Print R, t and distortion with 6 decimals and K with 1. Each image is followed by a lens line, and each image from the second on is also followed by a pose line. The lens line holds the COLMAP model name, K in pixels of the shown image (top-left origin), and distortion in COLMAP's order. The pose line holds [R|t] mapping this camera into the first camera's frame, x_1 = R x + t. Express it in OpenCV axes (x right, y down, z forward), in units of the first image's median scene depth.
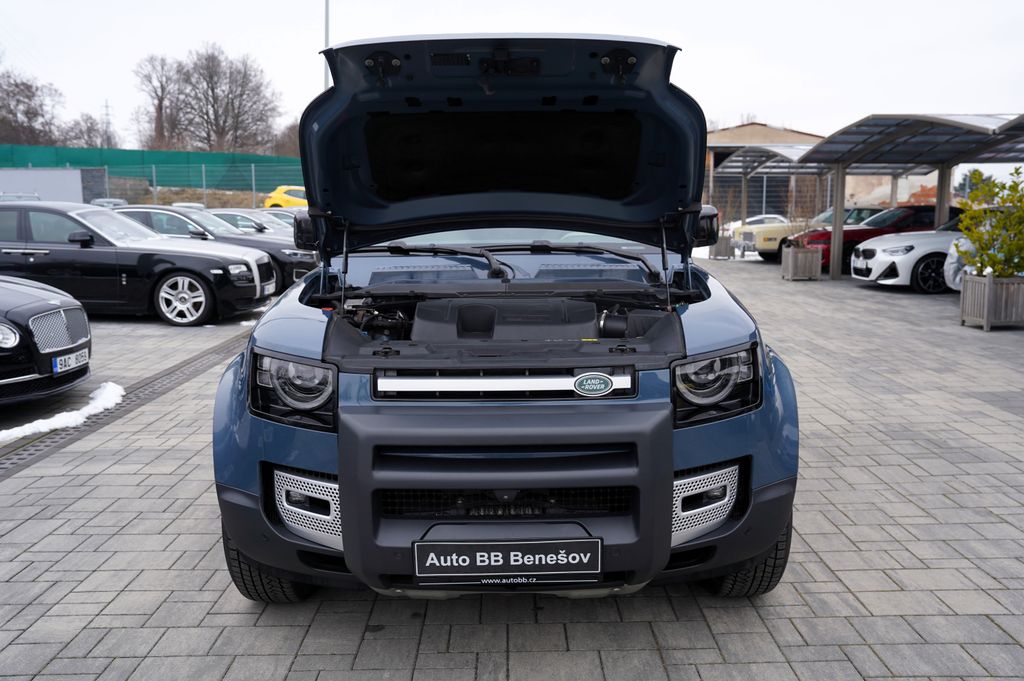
lens RADIAL K [[869.7, 0, 526.1], [0, 869.7, 341.6], [0, 0, 1]] dist [-0.067432, 0.121991]
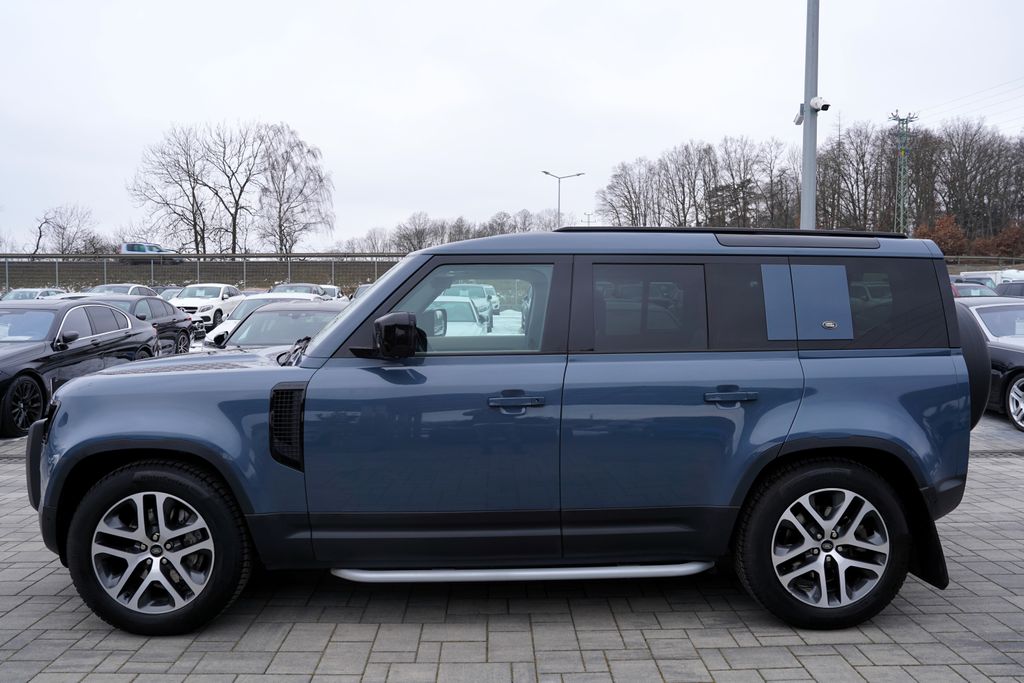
lens RADIAL K [[767.7, 0, 510.8], [0, 767.7, 326.1], [0, 0, 1]] dist [-0.124721, 0.108265]
pose [[0.009541, 0.037734, -0.999242, 1.040784], [-0.154100, 0.987406, 0.035816, -0.198285], [0.988009, 0.153641, 0.015236, 1.168484]]
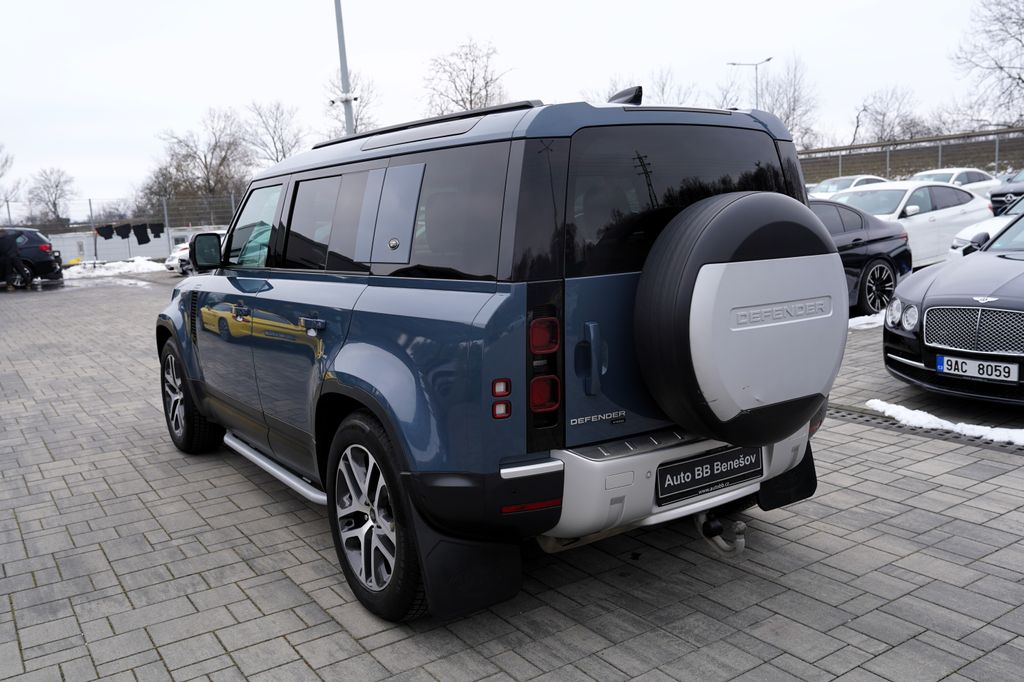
lens RADIAL K [[869.7, 0, 526.1], [0, 869.7, 342.1], [0, 0, 1]] dist [-0.067432, 0.121991]
pose [[-0.834879, 0.126143, -0.535785, 0.494229], [-0.032785, 0.960263, 0.277166, -0.361464], [0.549456, 0.248966, -0.797567, 2.263522]]
